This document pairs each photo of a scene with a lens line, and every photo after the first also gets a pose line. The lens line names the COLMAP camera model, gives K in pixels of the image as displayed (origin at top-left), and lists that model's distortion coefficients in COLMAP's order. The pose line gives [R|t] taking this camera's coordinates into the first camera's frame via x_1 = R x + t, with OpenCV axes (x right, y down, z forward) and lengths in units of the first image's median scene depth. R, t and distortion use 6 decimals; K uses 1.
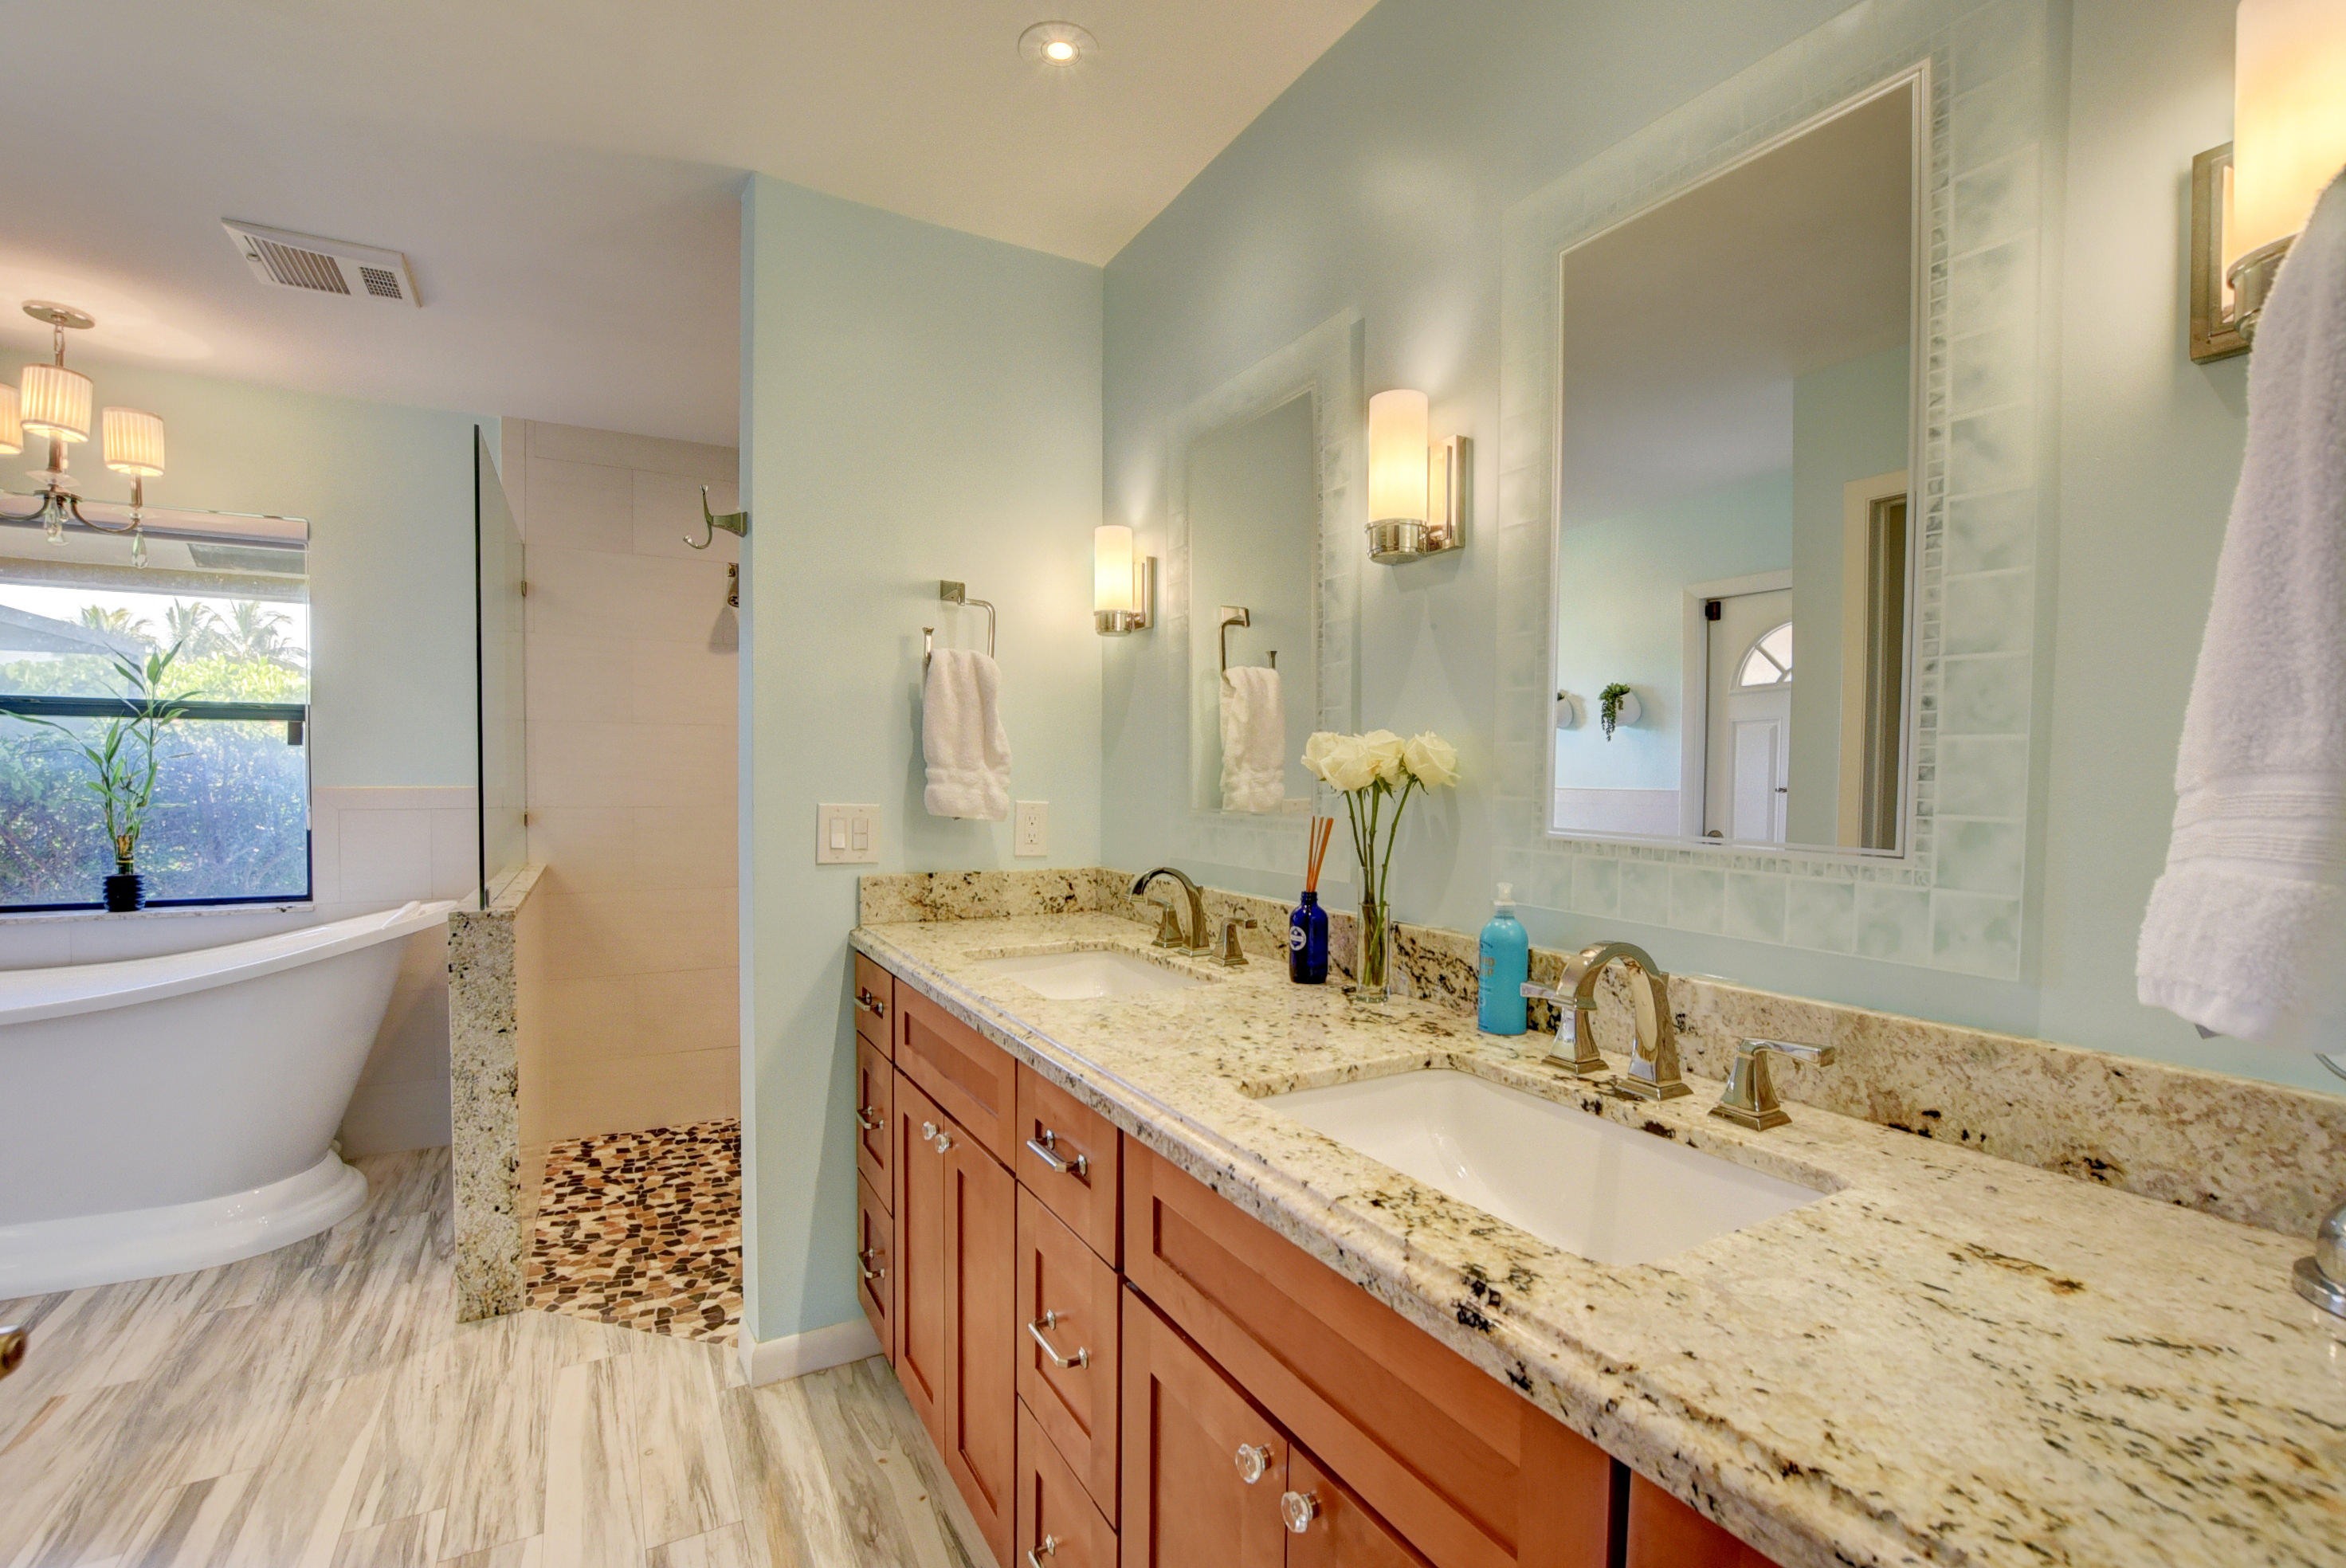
lens RADIAL K [[1048.6, 0, 1173.0], [0, 1048.6, 784.0], [0, 0, 1]] dist [-0.051928, 0.015829]
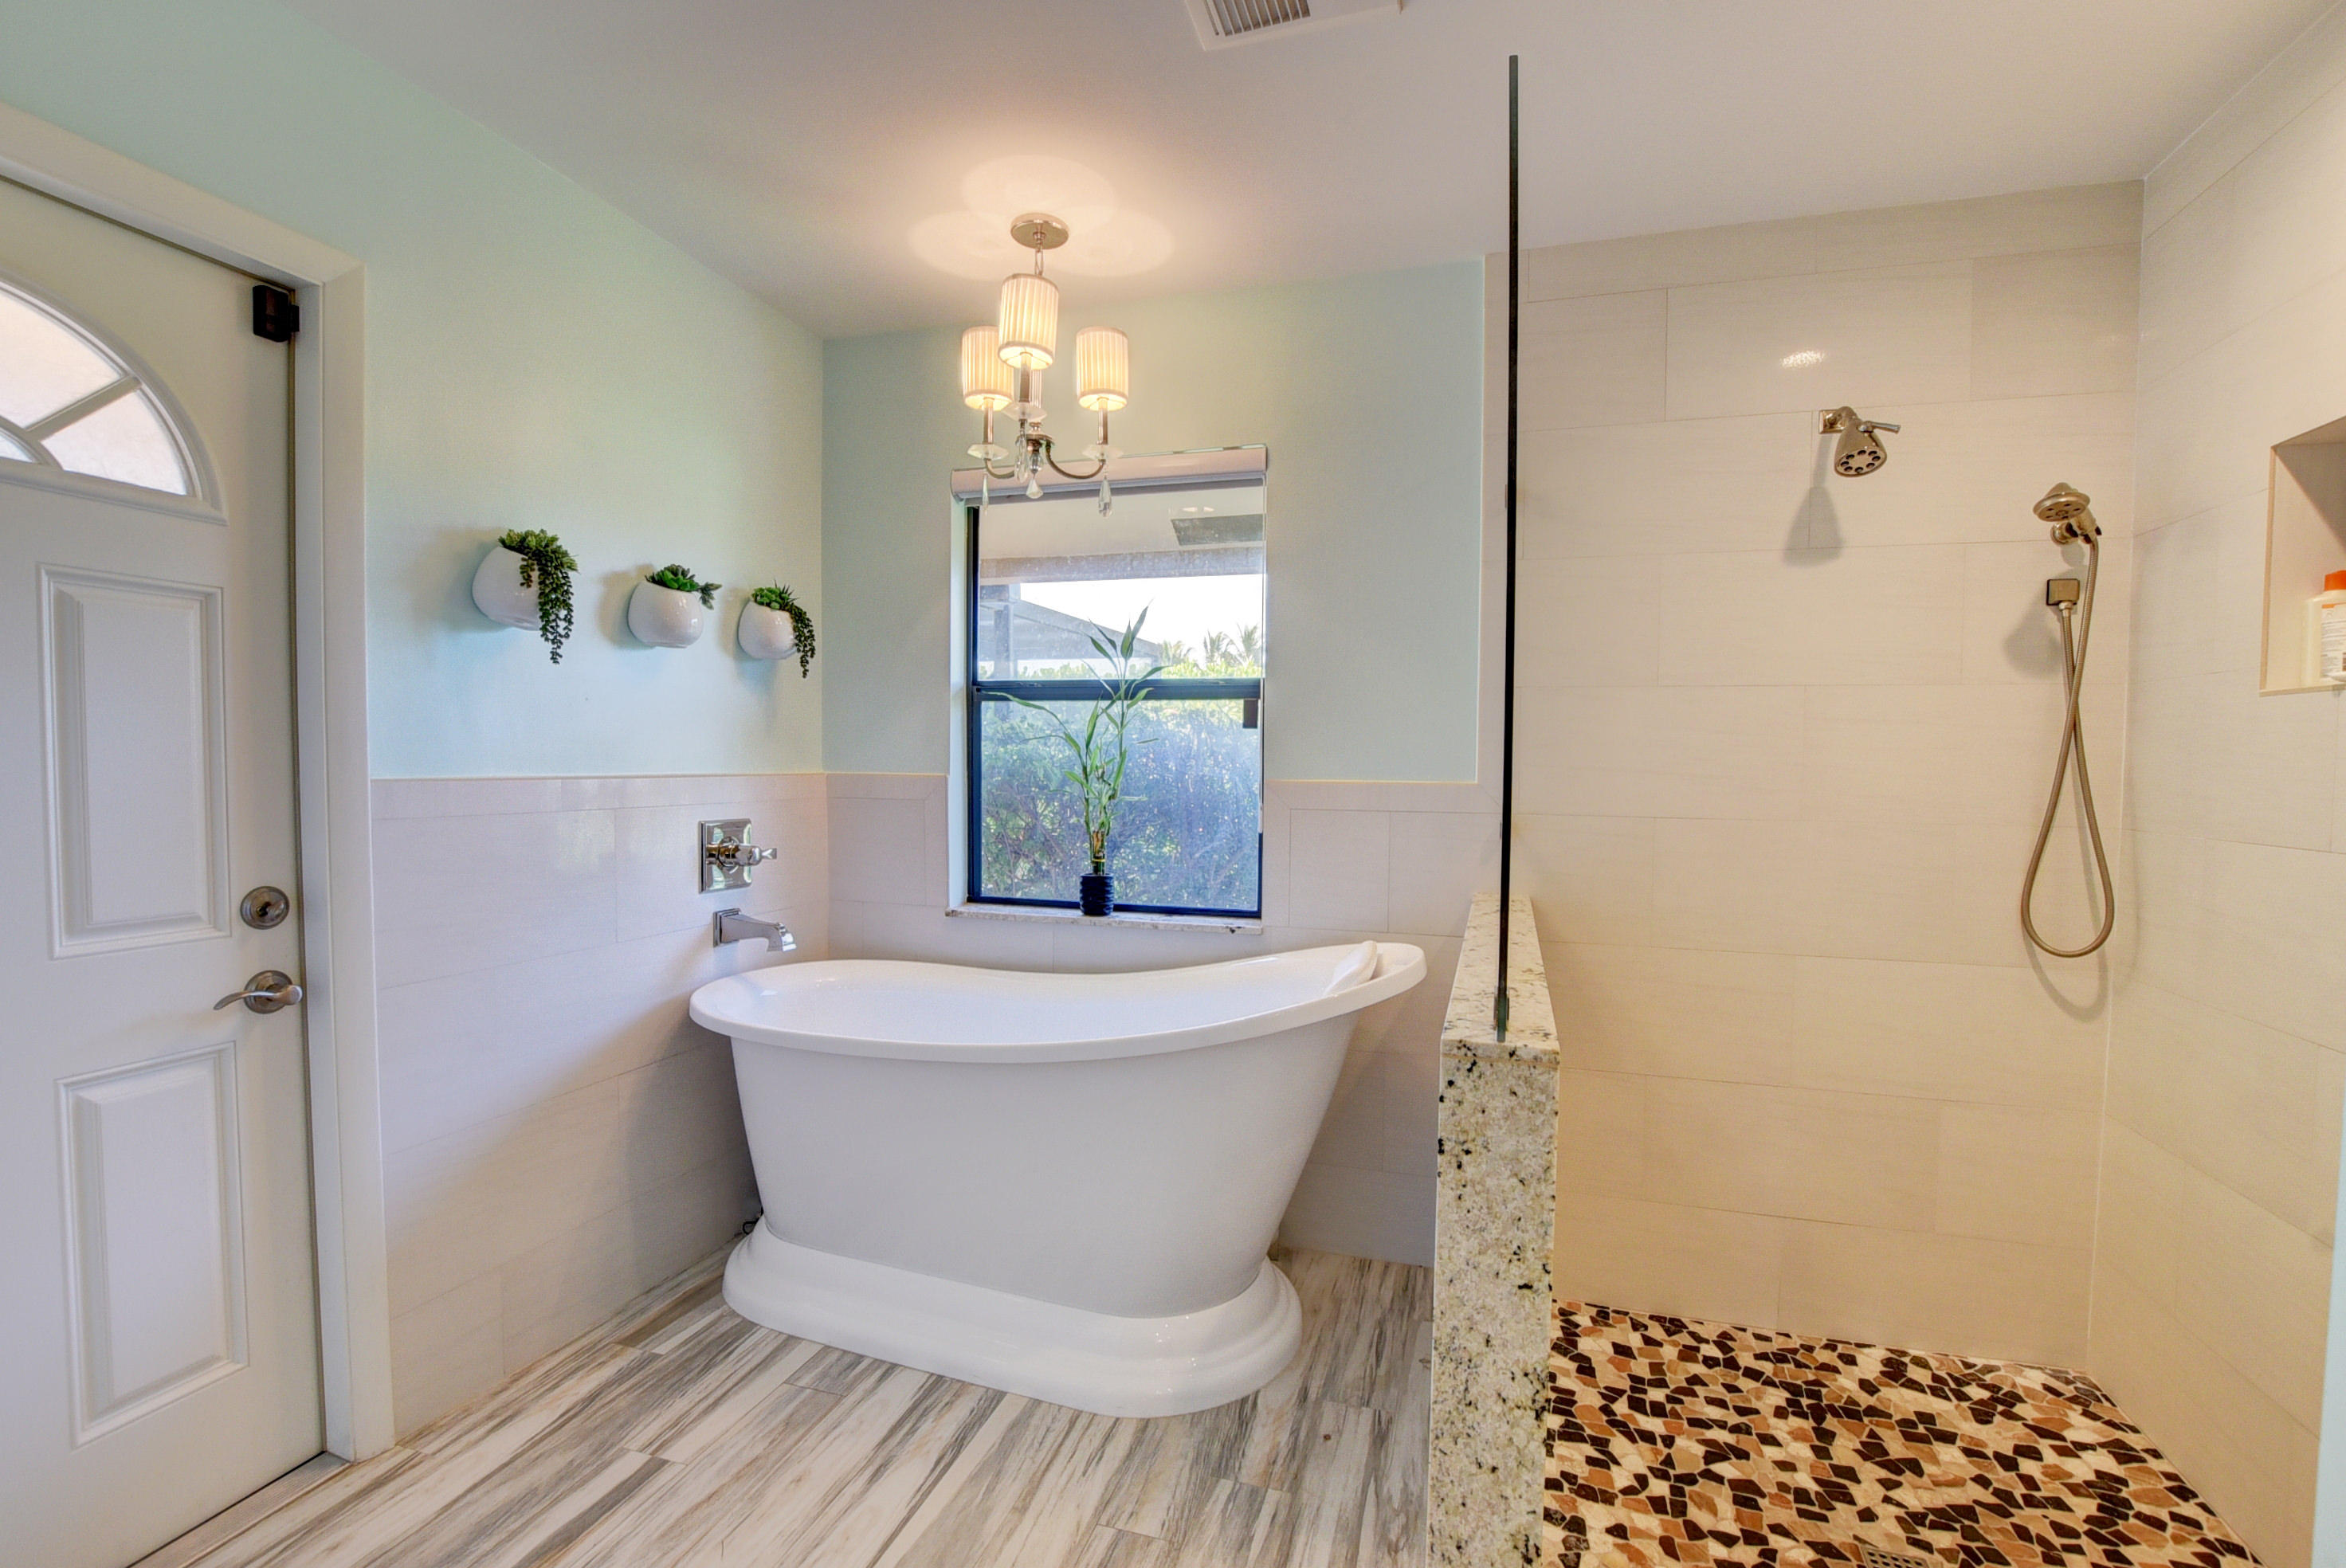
lens RADIAL K [[1038.7, 0, 1179.9], [0, 1038.7, 801.9], [0, 0, 1]] dist [-0.032057, 0.003614]
pose [[0.693166, 0.037906, -0.719780, -0.303368], [-0.022172, 0.999265, 0.031273, -0.005491], [0.720437, -0.005718, 0.693497, 0.385686]]
